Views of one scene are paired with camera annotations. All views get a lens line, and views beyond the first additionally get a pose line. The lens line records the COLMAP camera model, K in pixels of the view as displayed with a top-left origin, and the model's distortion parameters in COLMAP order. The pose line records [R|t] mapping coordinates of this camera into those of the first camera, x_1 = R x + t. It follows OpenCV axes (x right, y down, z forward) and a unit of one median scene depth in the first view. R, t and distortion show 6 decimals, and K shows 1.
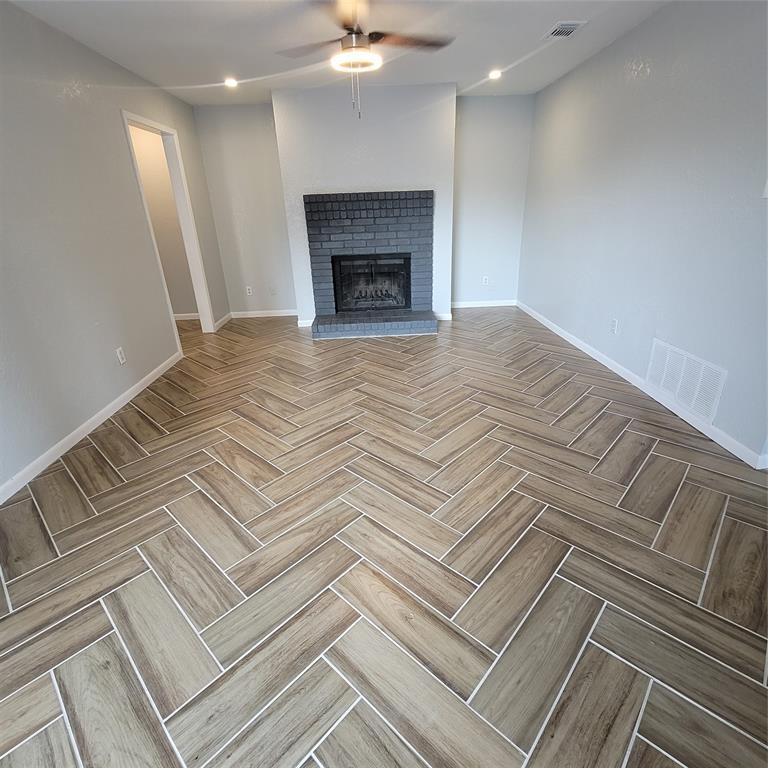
lens RADIAL K [[418.8, 0, 385.9], [0, 418.8, 383.8], [0, 0, 1]] dist [0.006368, 0.000055]
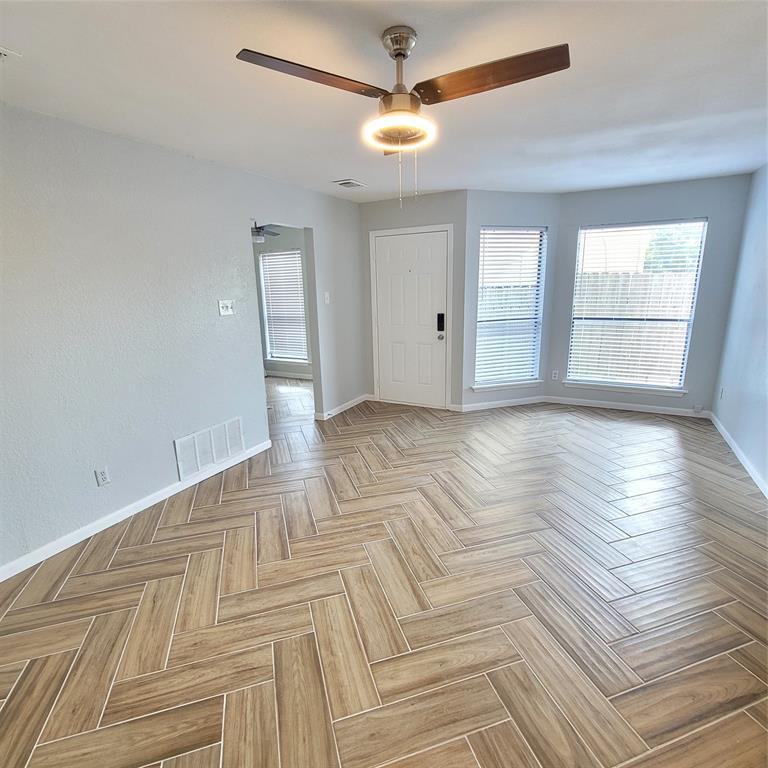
lens RADIAL K [[418.8, 0, 383.4], [0, 418.8, 384.0], [0, 0, 1]] dist [0.006368, 0.000055]
pose [[-0.870251, -0.061403, 0.488767, -0.334839], [0.239253, 0.814630, 0.528333, -0.660854], [-0.430605, 0.576722, -0.694242, 1.421129]]
